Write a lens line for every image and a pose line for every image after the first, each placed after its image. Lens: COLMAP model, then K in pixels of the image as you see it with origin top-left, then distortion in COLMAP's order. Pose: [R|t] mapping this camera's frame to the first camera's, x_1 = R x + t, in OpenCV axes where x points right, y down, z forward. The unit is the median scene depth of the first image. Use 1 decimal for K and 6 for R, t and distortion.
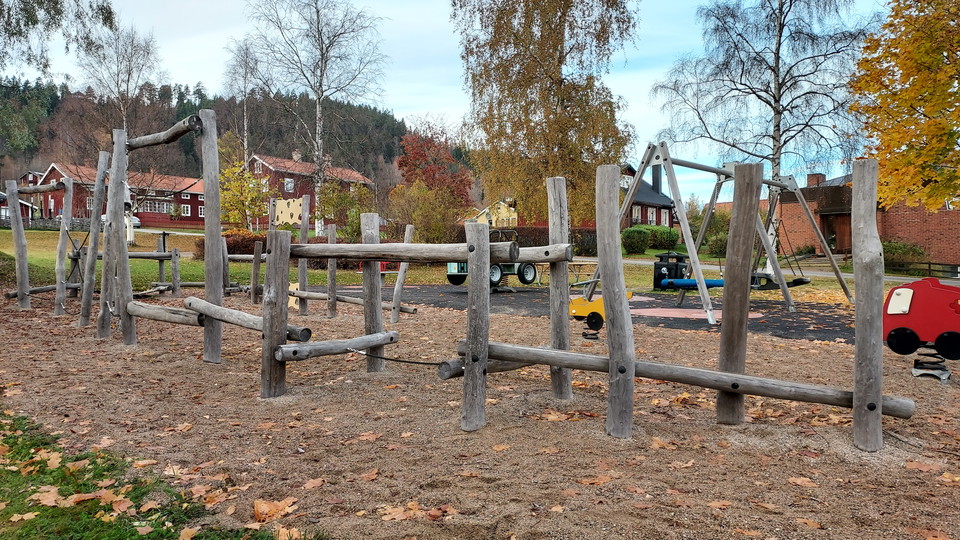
lens RADIAL K [[710.6, 0, 480.0], [0, 710.6, 270.0], [0, 0, 1]] dist [0.041146, -0.007203]
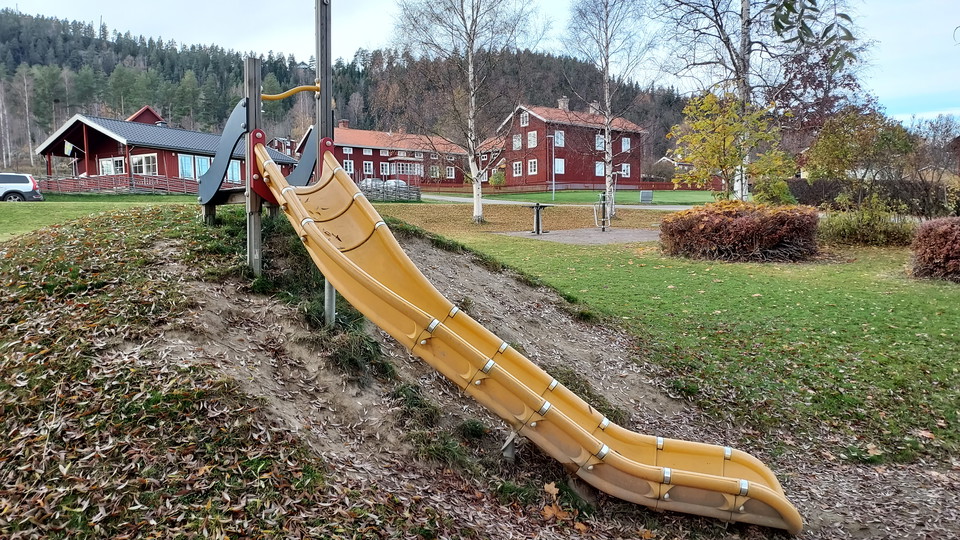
lens RADIAL K [[710.6, 0, 480.0], [0, 710.6, 270.0], [0, 0, 1]] dist [0.041146, -0.007203]
pose [[0.966435, 0.009431, -0.256740, -0.143405], [0.006267, 0.998163, 0.060259, -0.014005], [0.256836, -0.059846, 0.964600, 0.146336]]
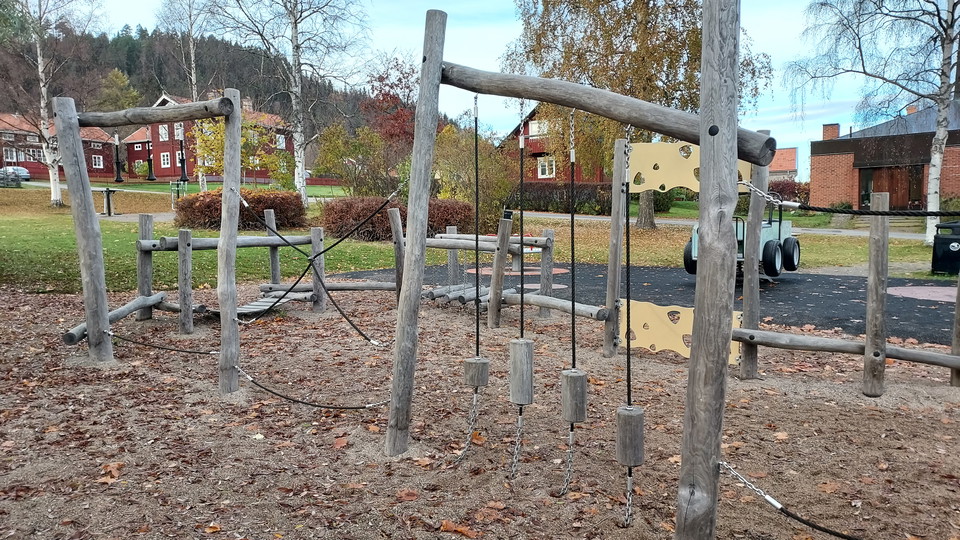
lens RADIAL K [[710.6, 0, 480.0], [0, 710.6, 270.0], [0, 0, 1]] dist [0.041146, -0.007203]
pose [[0.989027, -0.018114, 0.146620, -0.071970], [0.008281, 0.997692, 0.067402, -0.006500], [-0.147503, -0.065448, 0.986894, 0.077266]]
